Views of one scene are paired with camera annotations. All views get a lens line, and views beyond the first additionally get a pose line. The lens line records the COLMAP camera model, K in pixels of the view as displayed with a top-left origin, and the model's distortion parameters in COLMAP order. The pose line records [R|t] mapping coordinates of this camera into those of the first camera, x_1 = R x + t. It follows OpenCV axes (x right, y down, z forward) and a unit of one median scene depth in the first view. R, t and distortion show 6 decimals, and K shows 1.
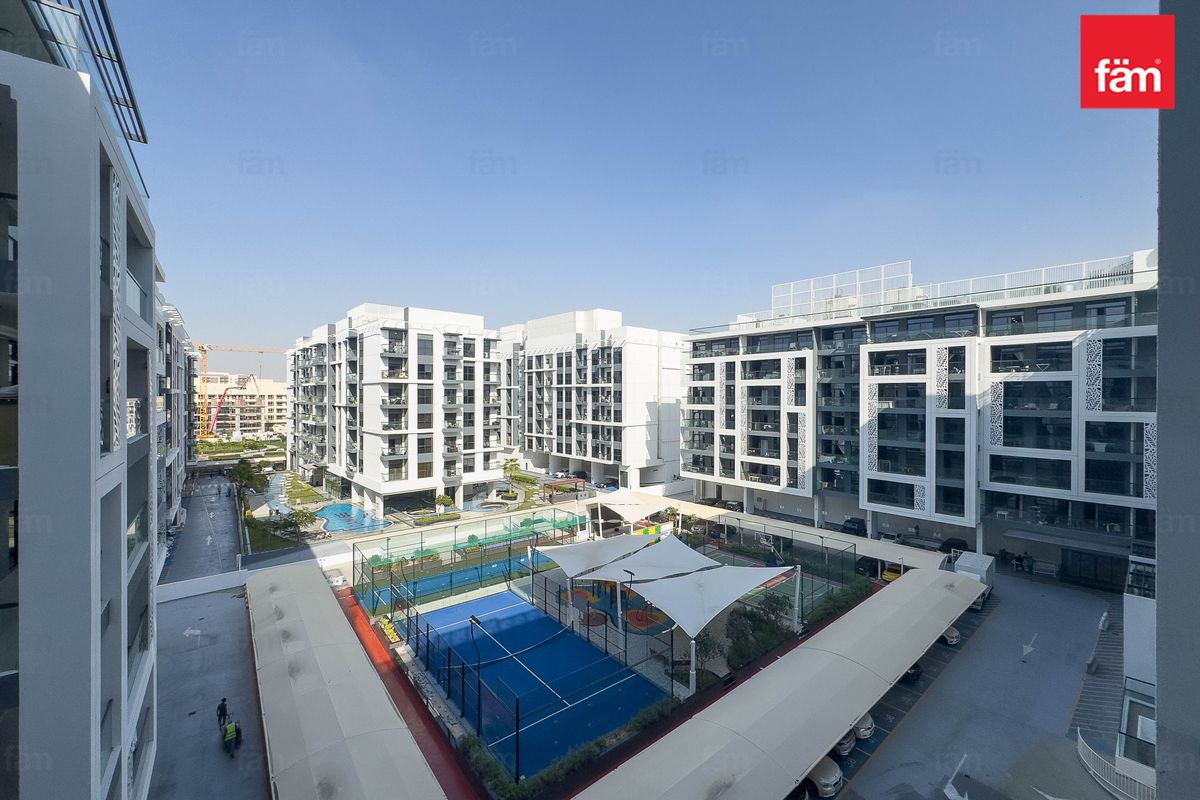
lens RADIAL K [[478.5, 0, 600.0], [0, 478.5, 400.0], [0, 0, 1]] dist [-0.000840, 0.000094]
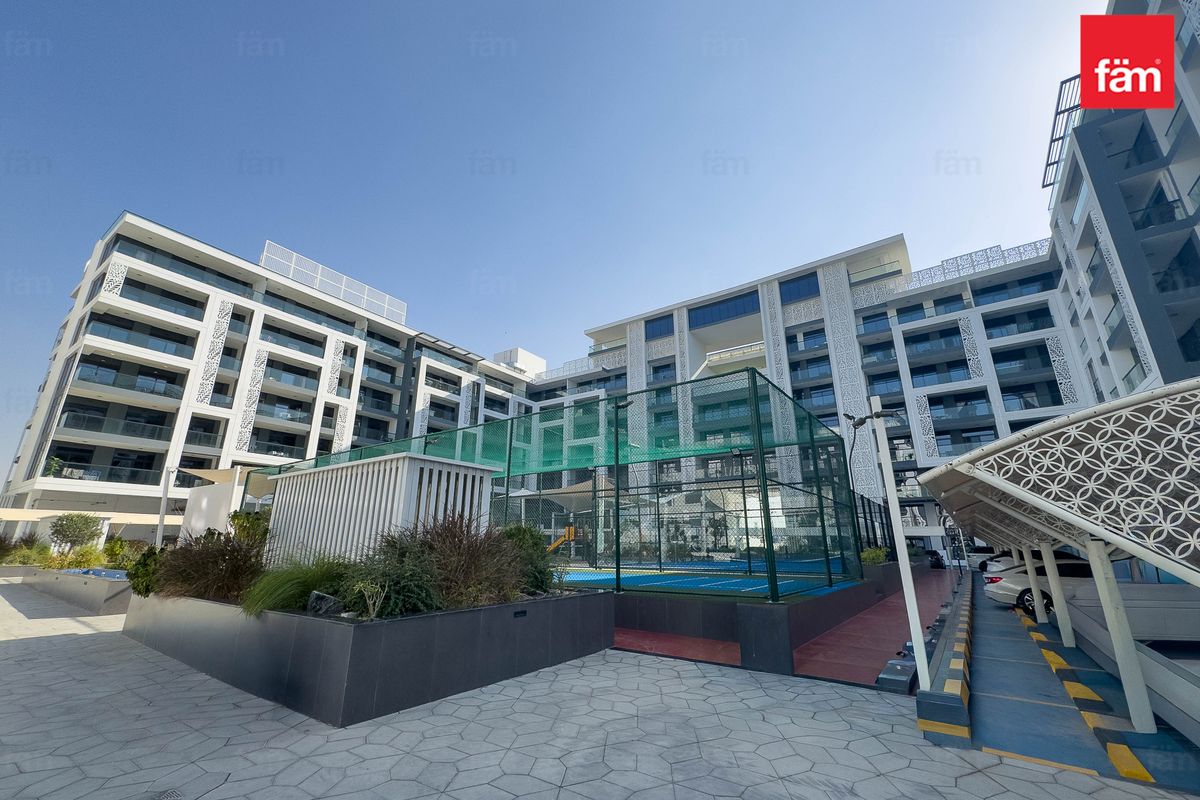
lens RADIAL K [[478.5, 0, 600.0], [0, 478.5, 400.0], [0, 0, 1]] dist [-0.000840, 0.000094]
pose [[-0.254200, 0.277180, 0.926582, -0.460260], [0.005534, 0.958453, -0.285196, 0.251414], [-0.967136, -0.067369, -0.245172, 0.752340]]
